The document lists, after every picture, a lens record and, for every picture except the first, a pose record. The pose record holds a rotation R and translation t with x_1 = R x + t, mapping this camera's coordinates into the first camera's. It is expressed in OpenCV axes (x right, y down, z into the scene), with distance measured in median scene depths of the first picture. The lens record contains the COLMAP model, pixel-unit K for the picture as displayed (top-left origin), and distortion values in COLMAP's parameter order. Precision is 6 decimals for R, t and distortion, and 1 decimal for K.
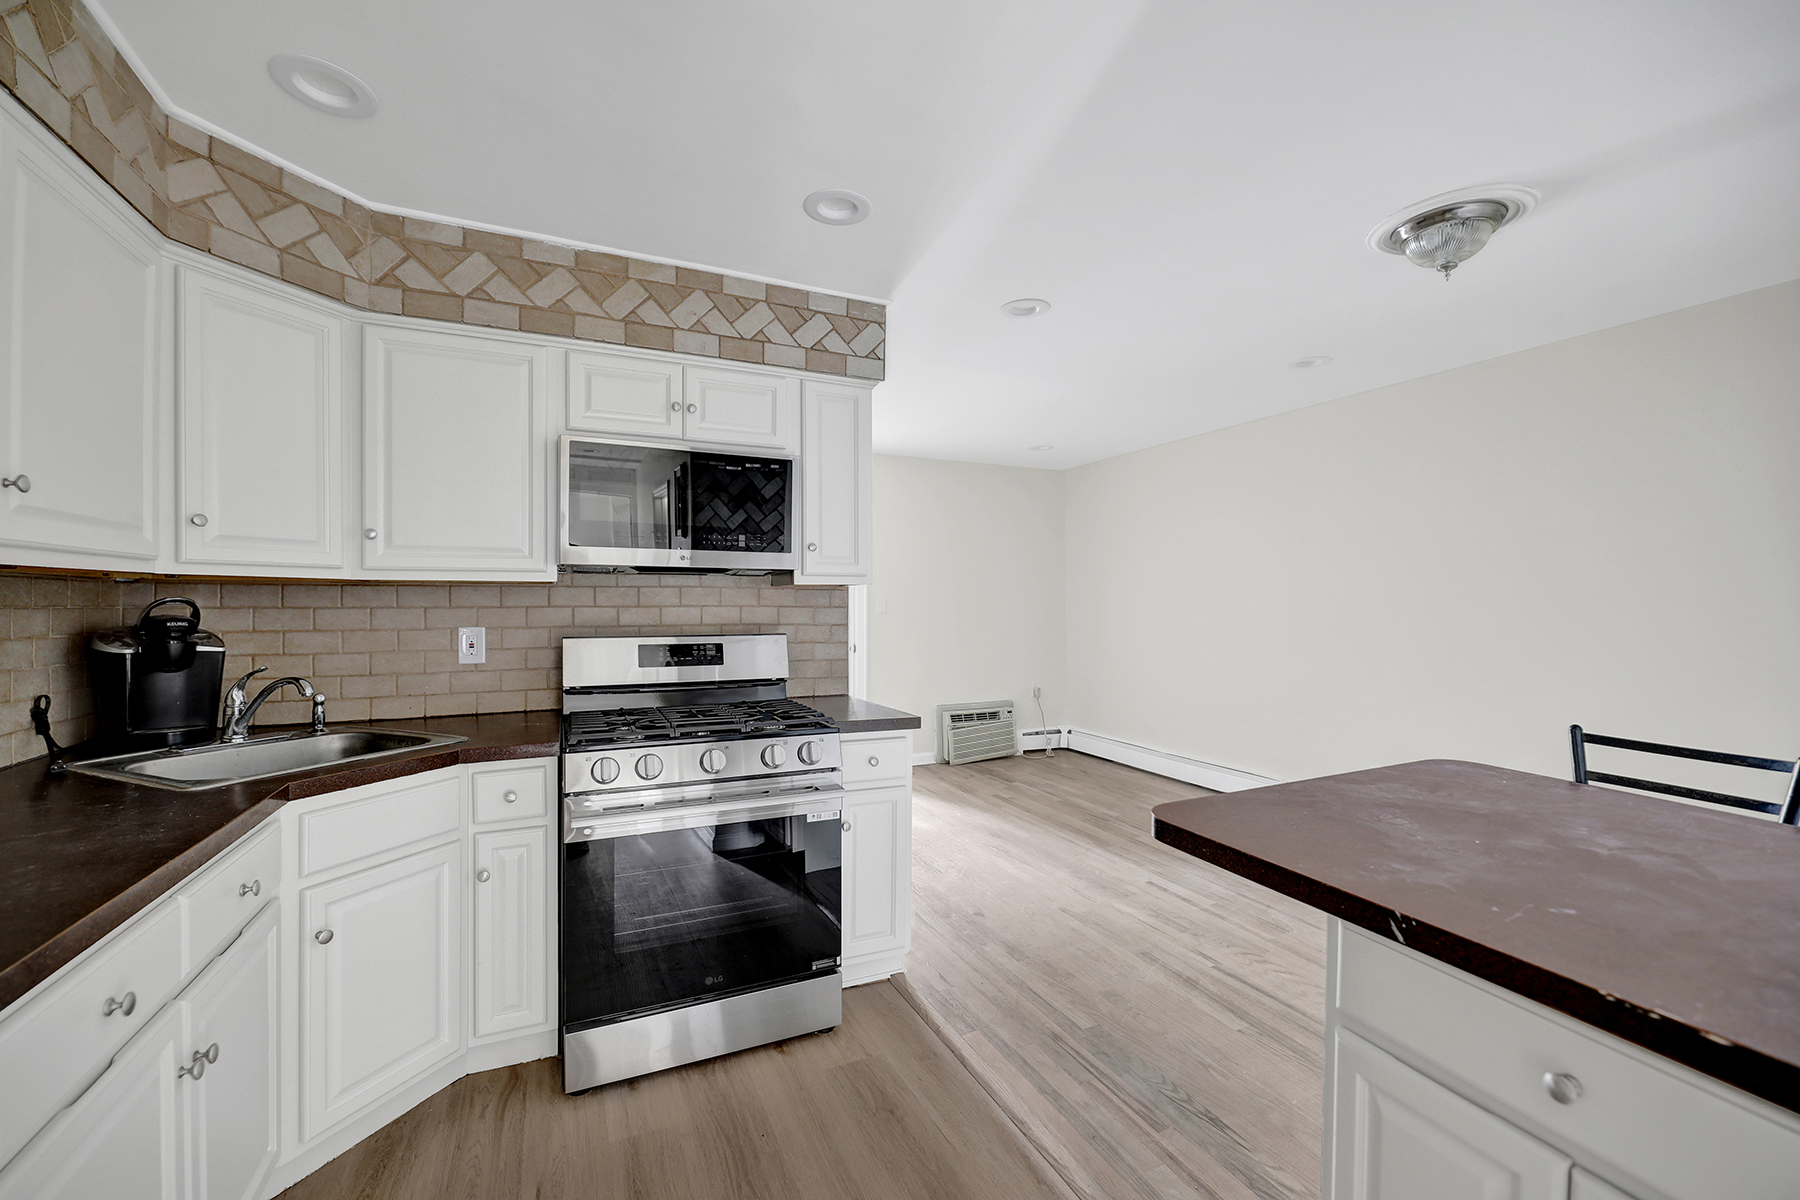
lens RADIAL K [[701.5, 0, 900.0], [0, 701.5, 600.0], [0, 0, 1]] dist [0.000465, -0.000112]
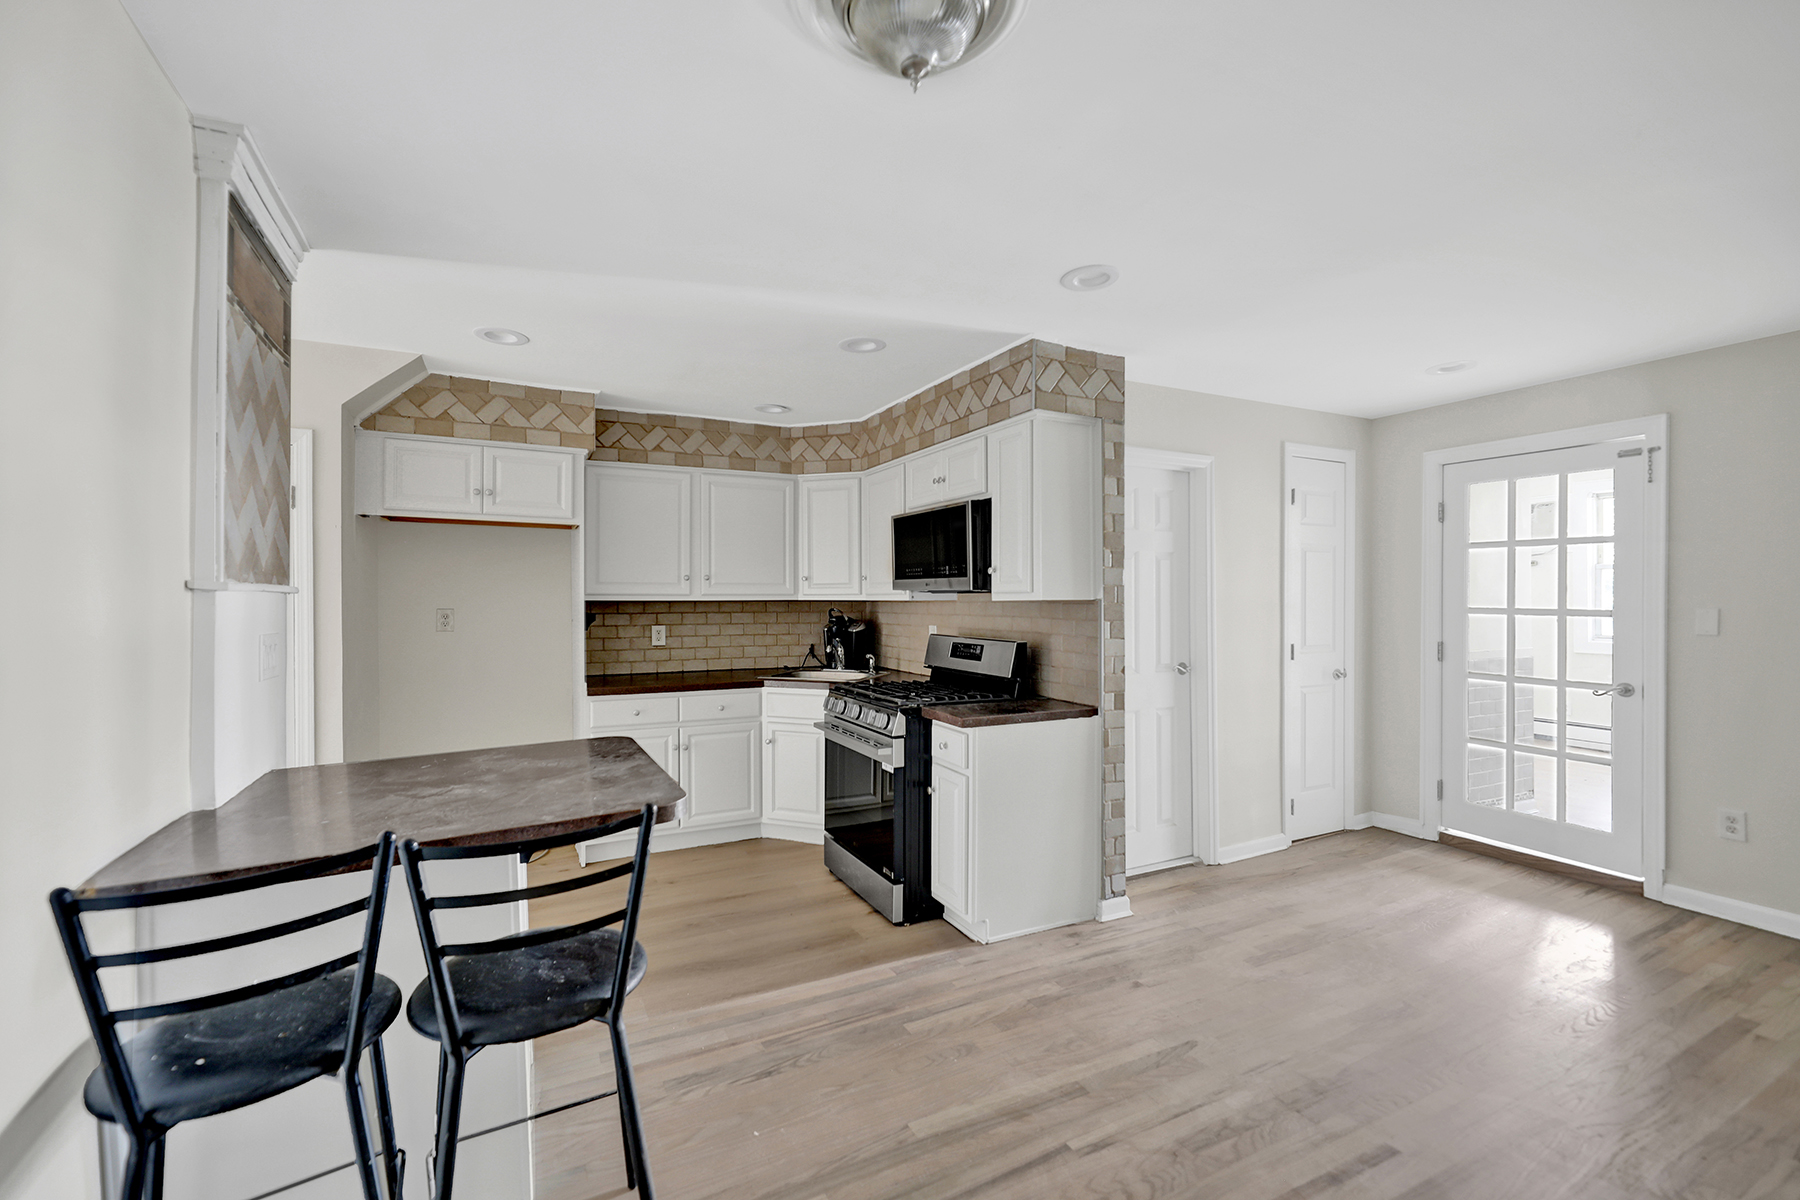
lens RADIAL K [[725.5, 0, 934.3], [0, 725.5, 602.0], [0, 0, 1]] dist [0.012412, -0.000235]
pose [[0.124005, 0.003571, -0.992275, 1.114977], [0.003012, 0.999988, 0.003976, -0.025652], [0.992277, -0.003481, 0.123993, 0.751320]]
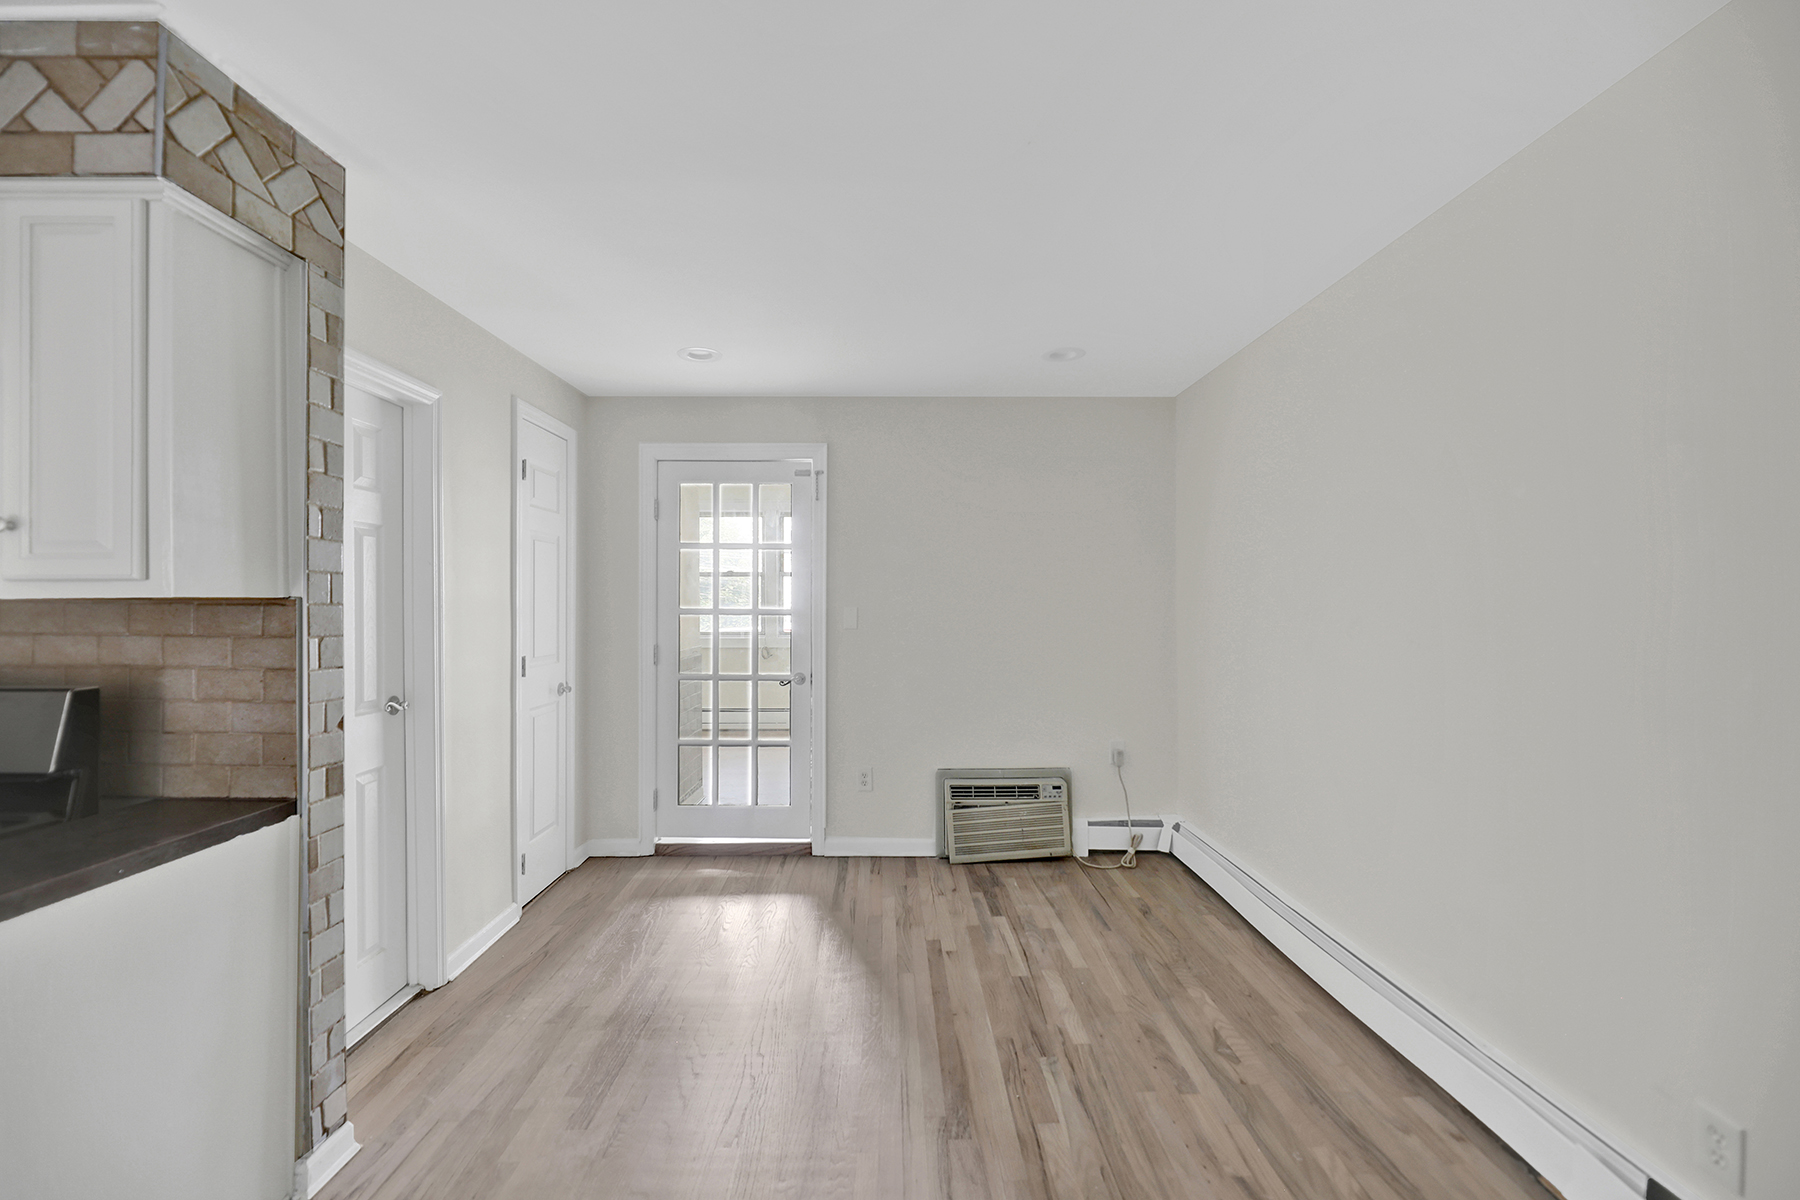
lens RADIAL K [[766.6, 0, 868.8], [0, 766.6, 599.7], [0, 0, 1]] dist [-0.001107, -0.003965]
pose [[0.919538, -0.002857, -0.392990, 0.667671], [0.002495, 0.999996, -0.001431, -0.018817], [0.392992, 0.000336, 0.919542, 0.749033]]
